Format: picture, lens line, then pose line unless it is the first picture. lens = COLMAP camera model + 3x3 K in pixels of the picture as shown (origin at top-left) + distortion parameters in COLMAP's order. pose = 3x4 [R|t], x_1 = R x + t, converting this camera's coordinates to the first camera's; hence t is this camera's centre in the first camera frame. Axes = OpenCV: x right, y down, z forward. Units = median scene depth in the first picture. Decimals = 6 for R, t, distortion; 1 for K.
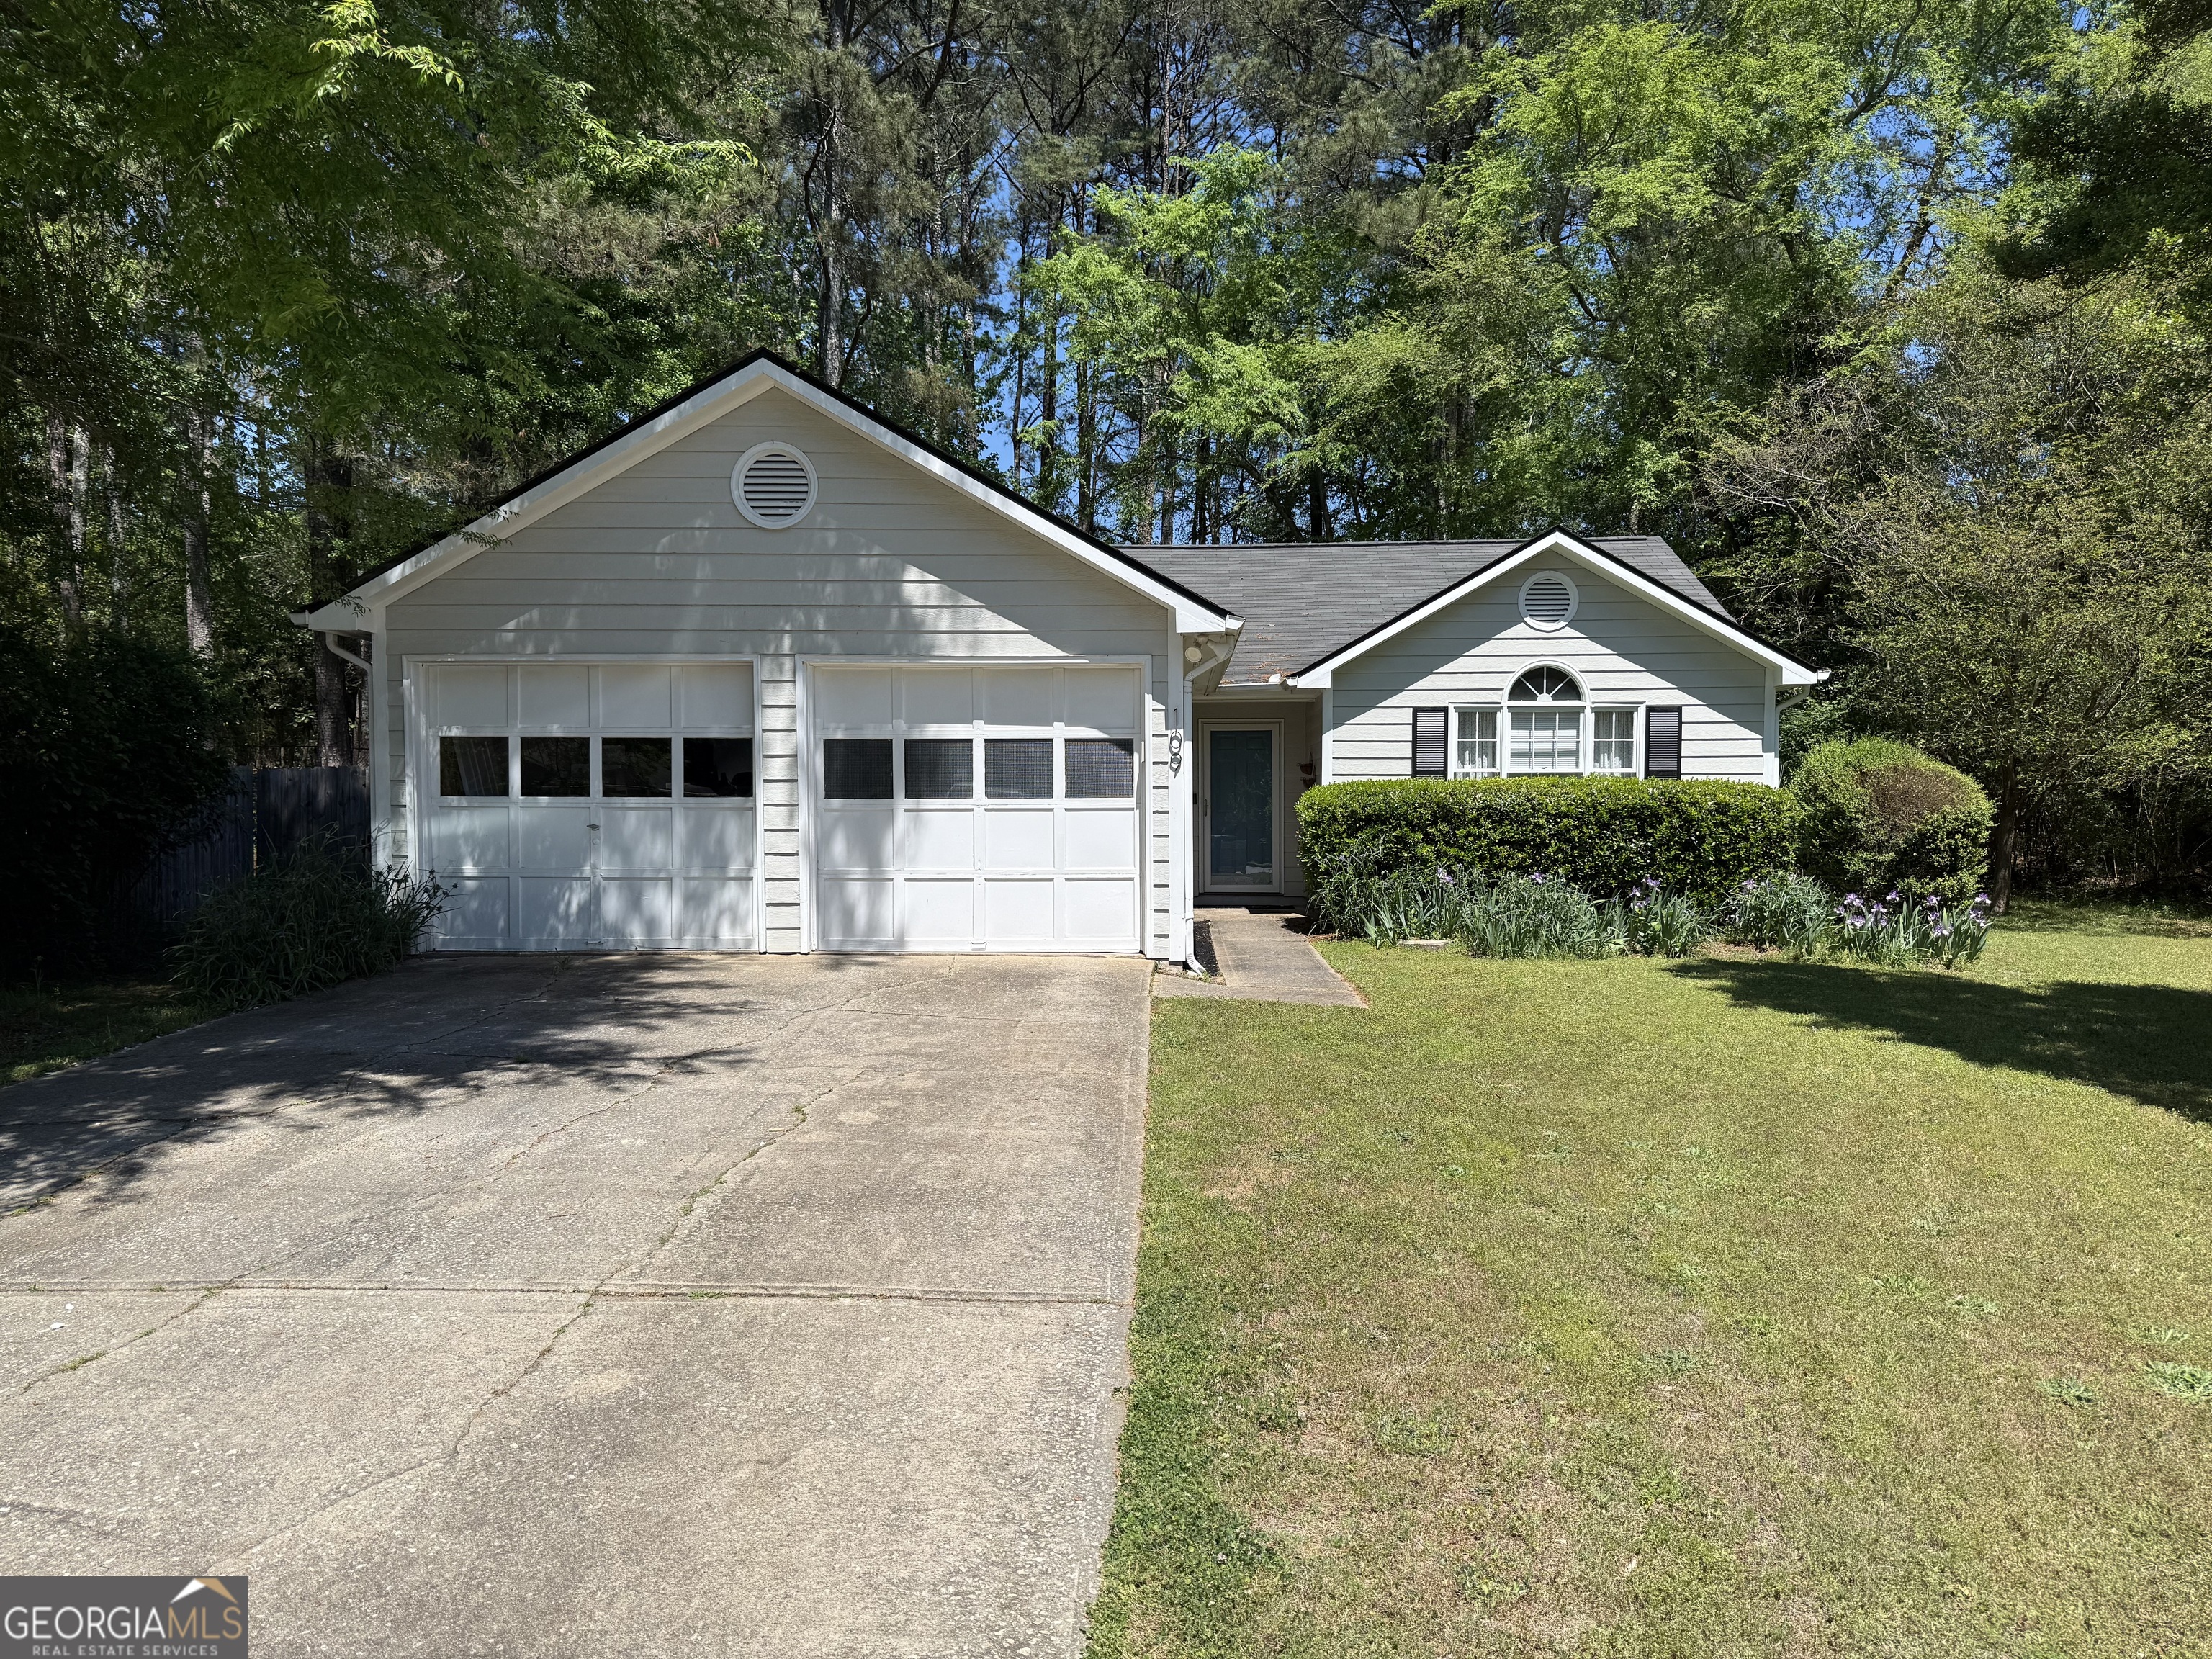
lens RADIAL K [[1548.9, 0, 1100.5], [0, 1548.9, 807.0], [0, 0, 1]] dist [0.059235, -0.077826]
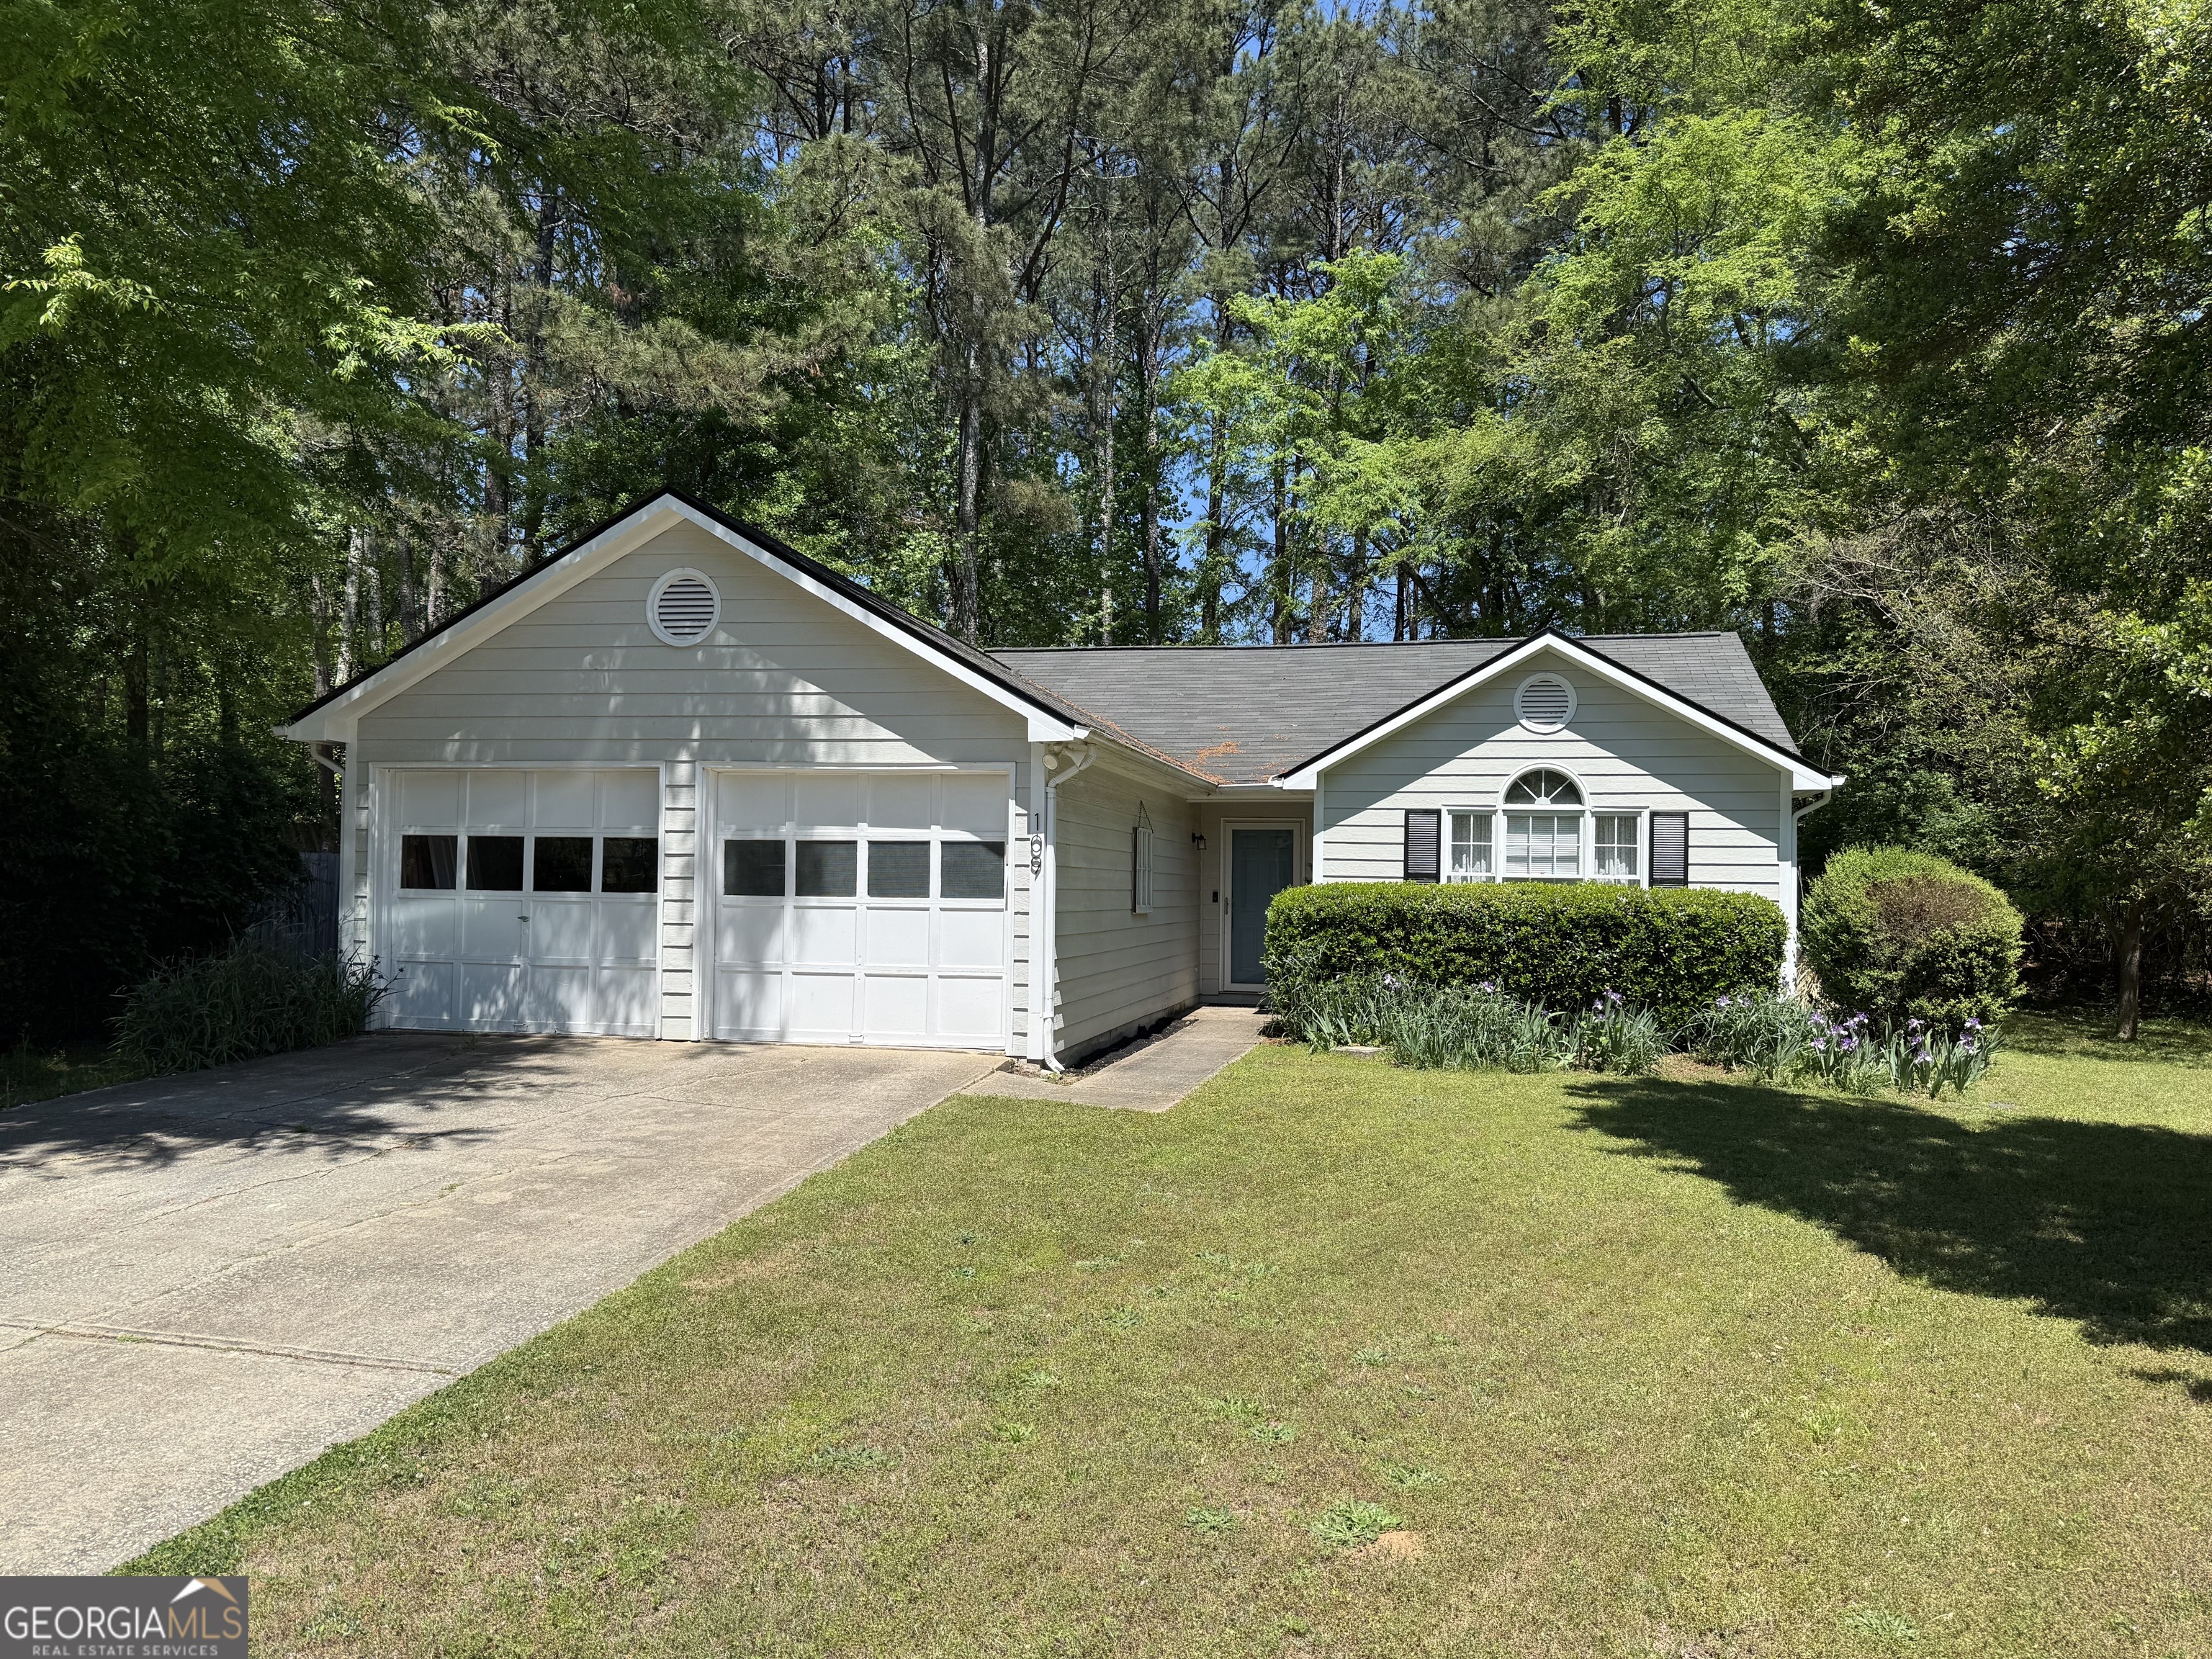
lens RADIAL K [[1548.9, 0, 1069.4], [0, 1548.9, 800.6], [0, 0, 1]] dist [0.059235, -0.077826]
pose [[0.984121, 0.005828, -0.177406, 0.224963], [-0.016768, 0.998044, -0.060228, -0.009285], [0.176708, 0.062246, 0.982293, -0.012679]]
